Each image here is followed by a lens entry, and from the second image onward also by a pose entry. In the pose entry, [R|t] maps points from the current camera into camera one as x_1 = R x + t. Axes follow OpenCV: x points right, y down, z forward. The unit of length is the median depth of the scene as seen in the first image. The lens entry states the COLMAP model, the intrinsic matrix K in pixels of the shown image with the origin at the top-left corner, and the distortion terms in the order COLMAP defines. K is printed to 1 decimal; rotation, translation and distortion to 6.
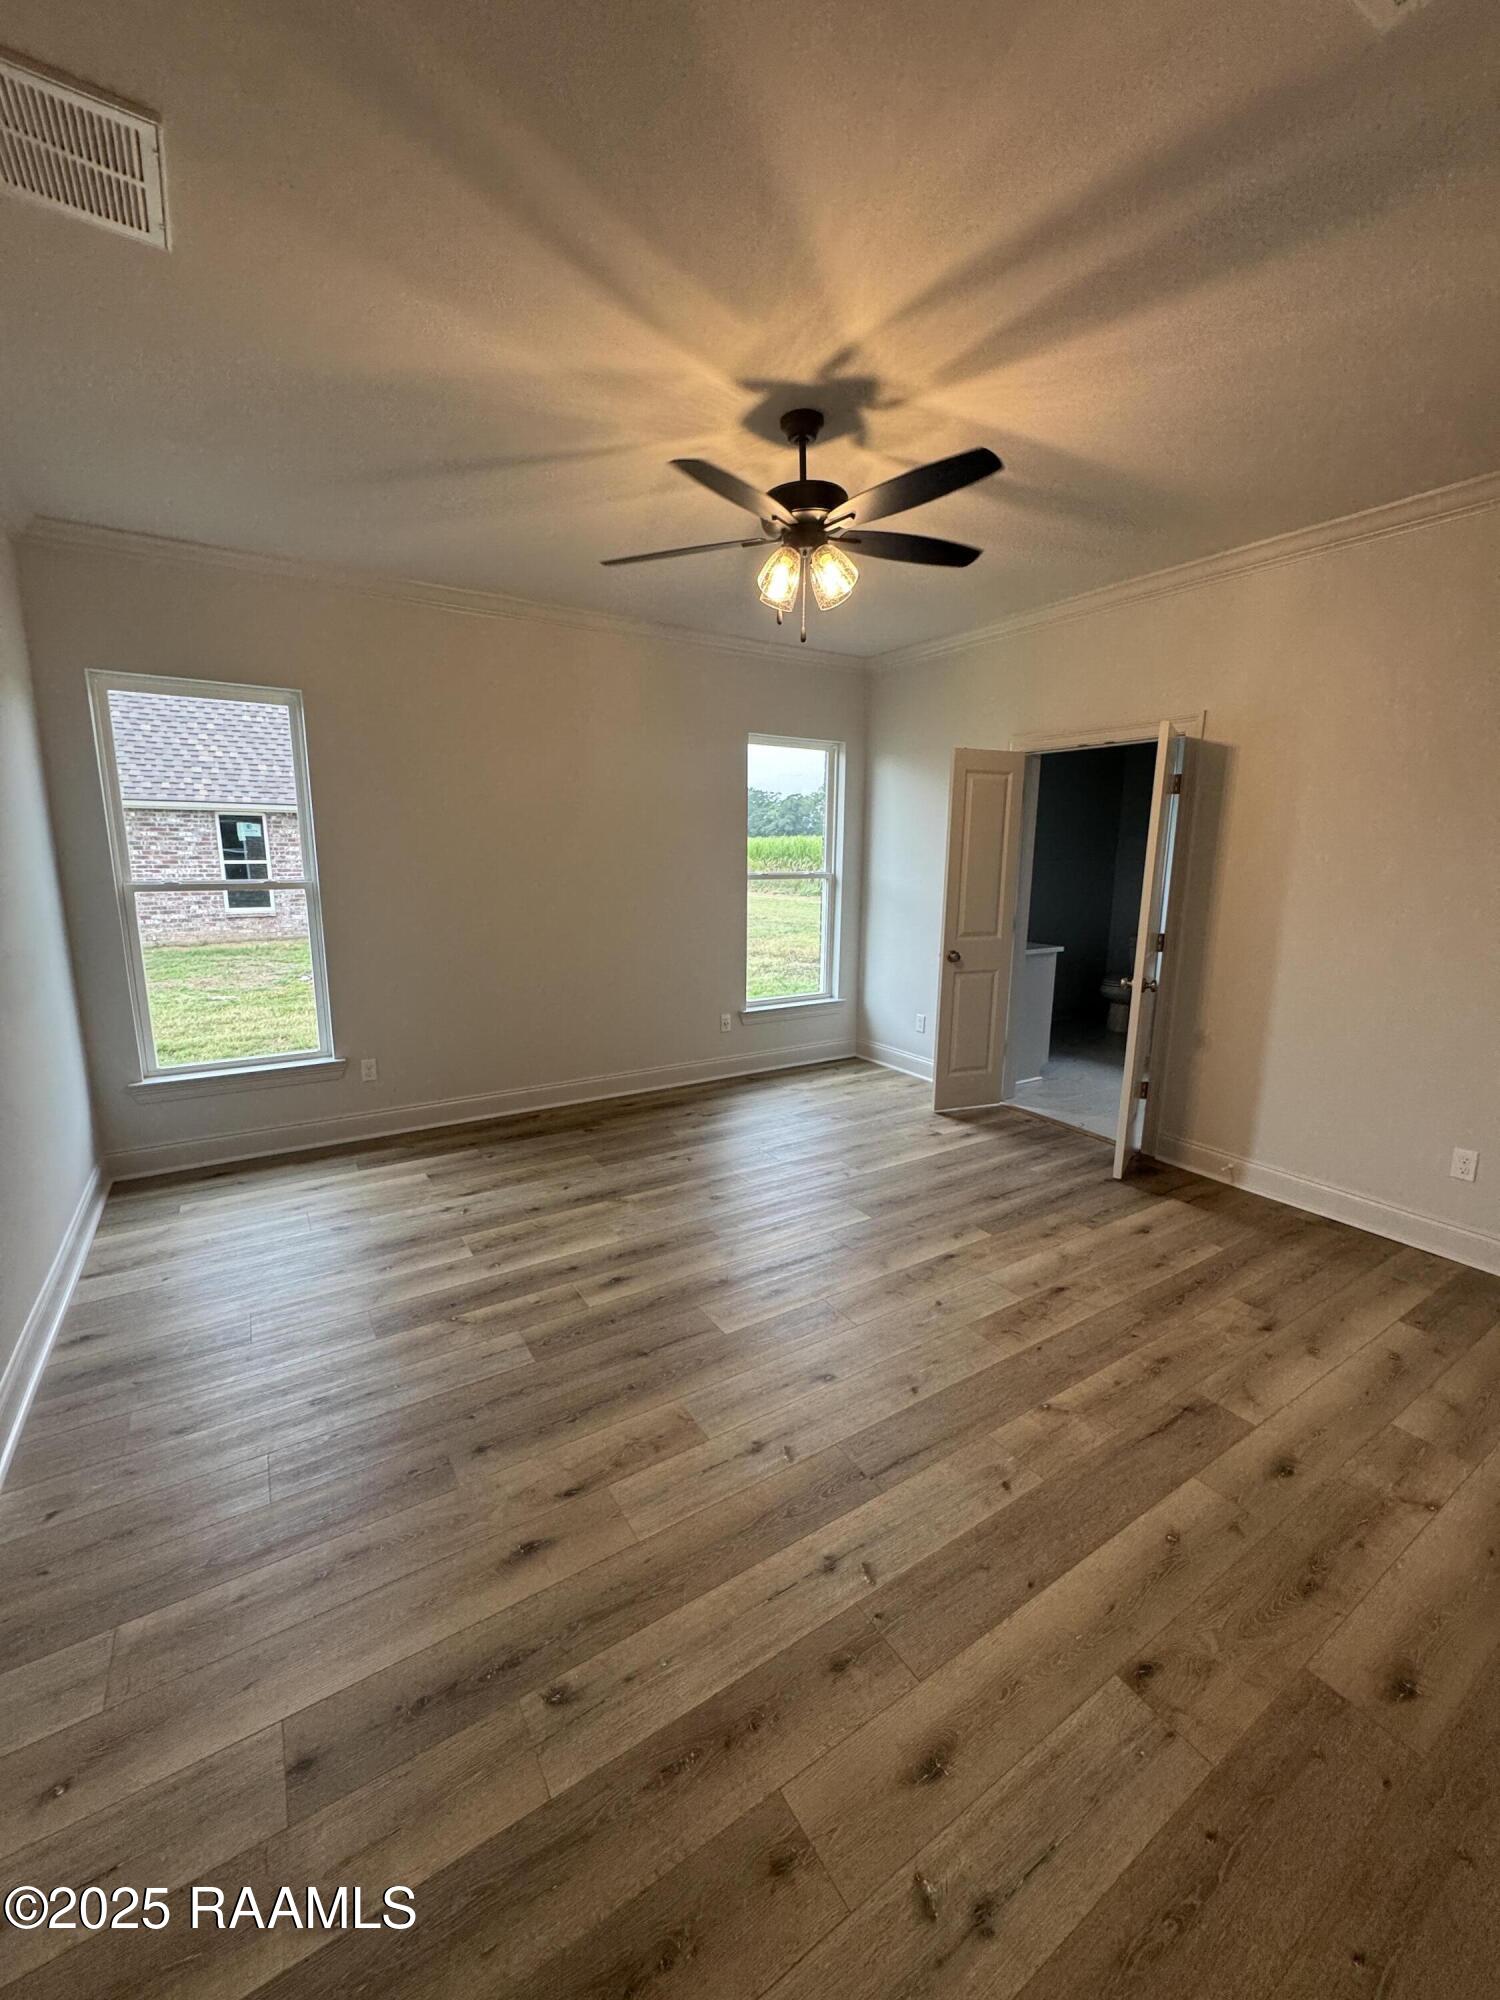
lens RADIAL K [[796.3, 0, 750.0], [0, 796.3, 1000.0], [0, 0, 1]] dist [0.001983, 0.000162]
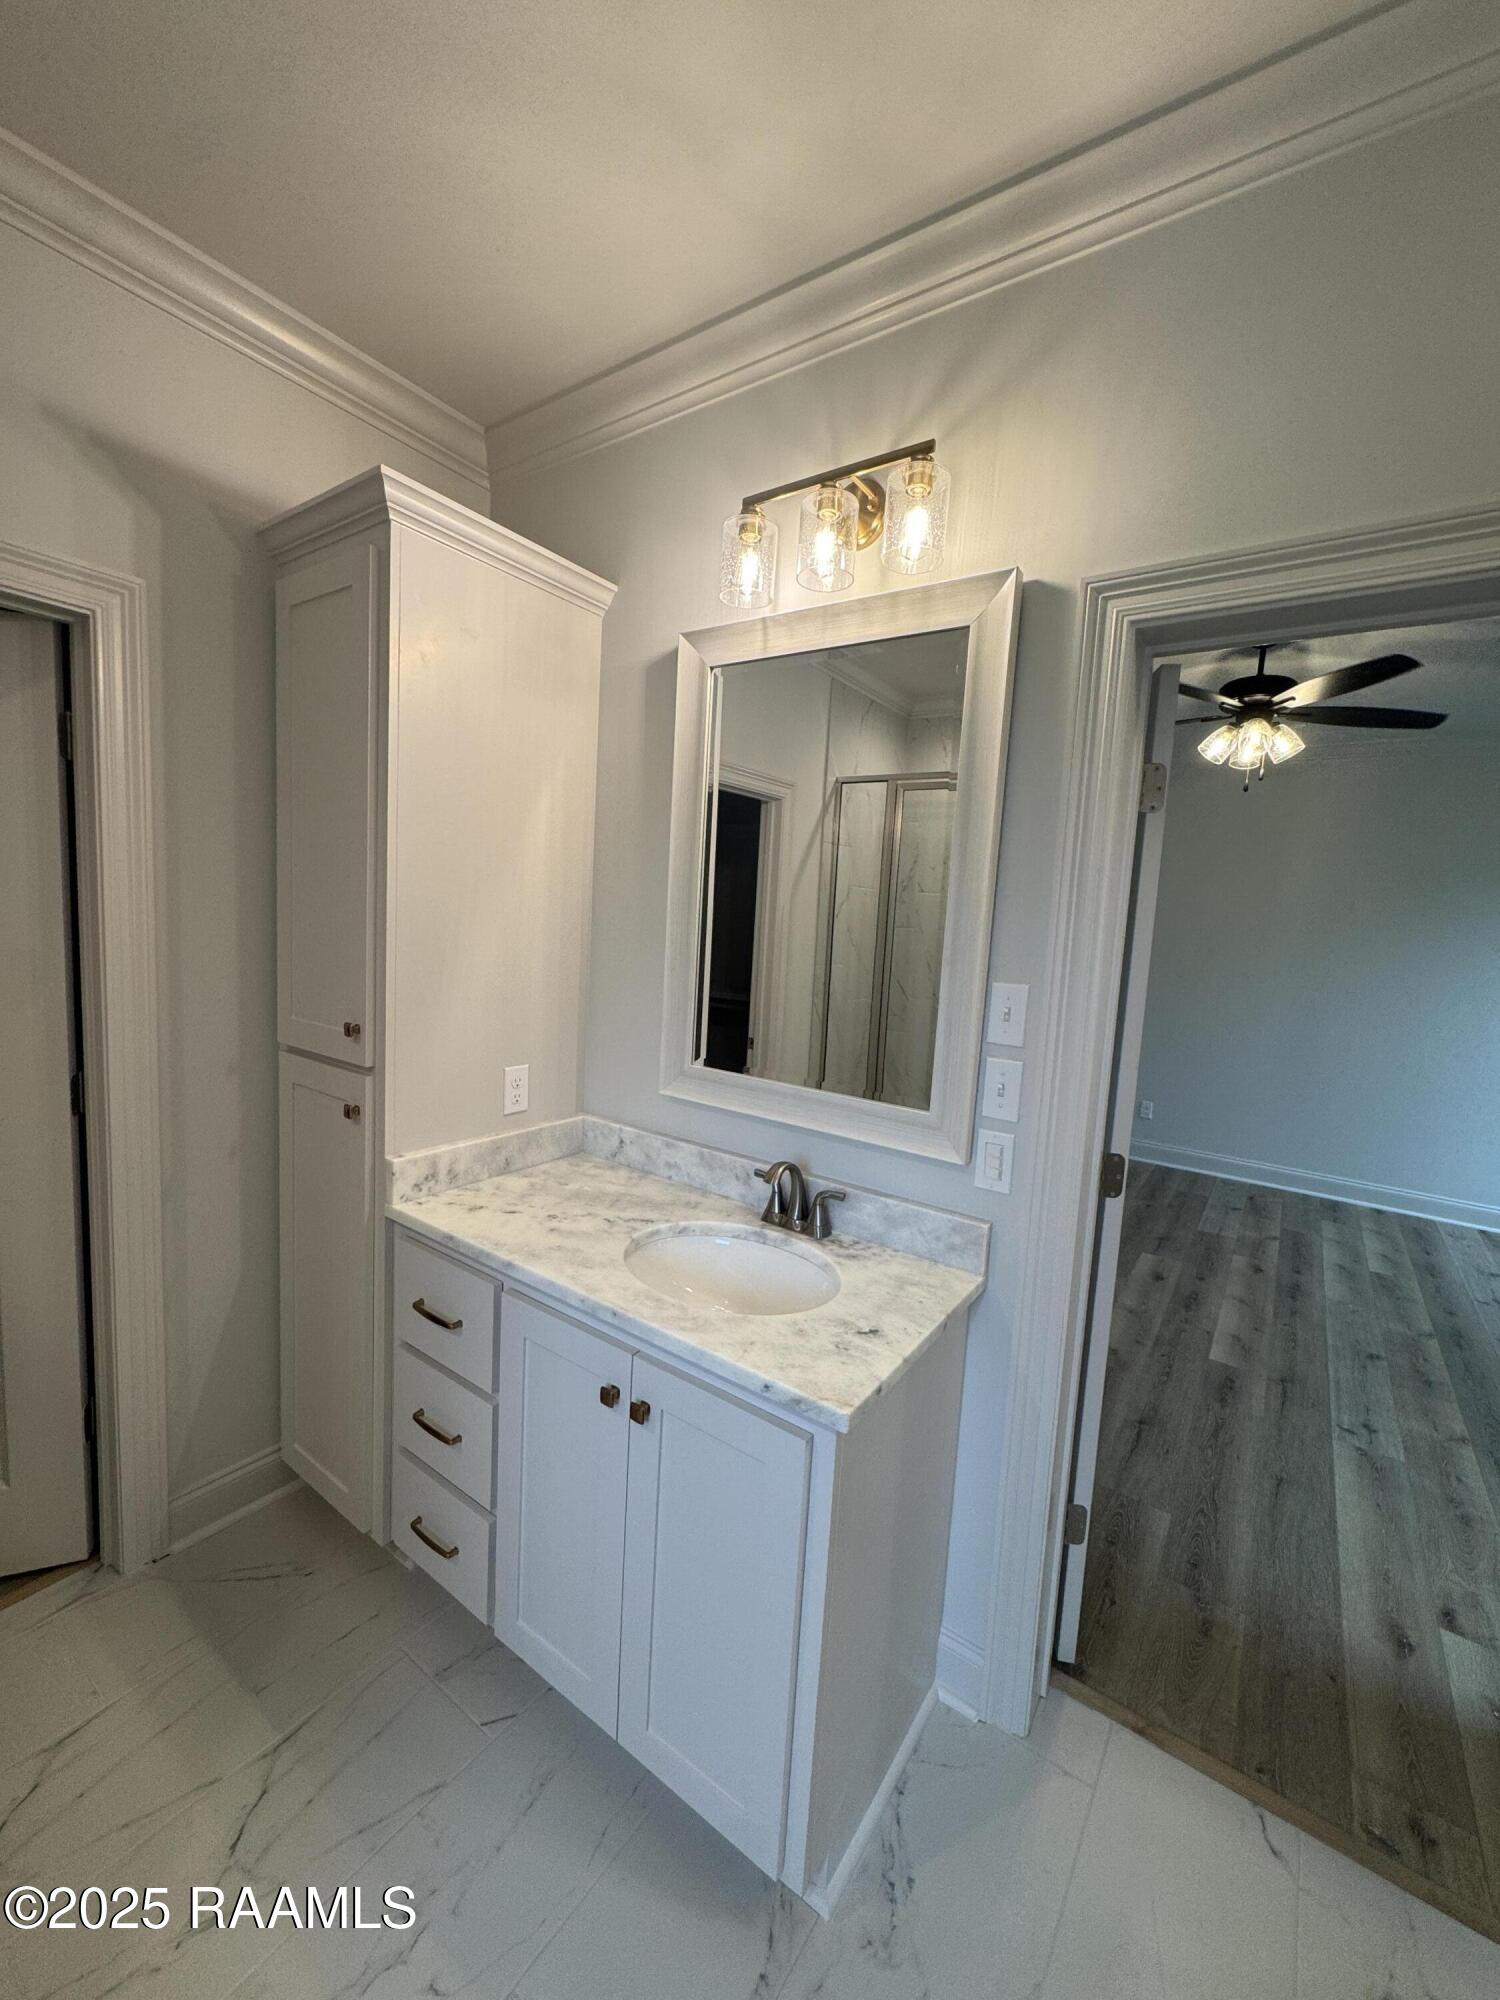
lens RADIAL K [[796.3, 0, 750.0], [0, 796.3, 1000.0], [0, 0, 1]] dist [0.001983, 0.000162]
pose [[-0.923816, -0.017584, -0.382433, 0.993990], [-0.129610, 0.954321, 0.269209, -0.291800], [0.360230, 0.298267, -0.883895, 1.501641]]
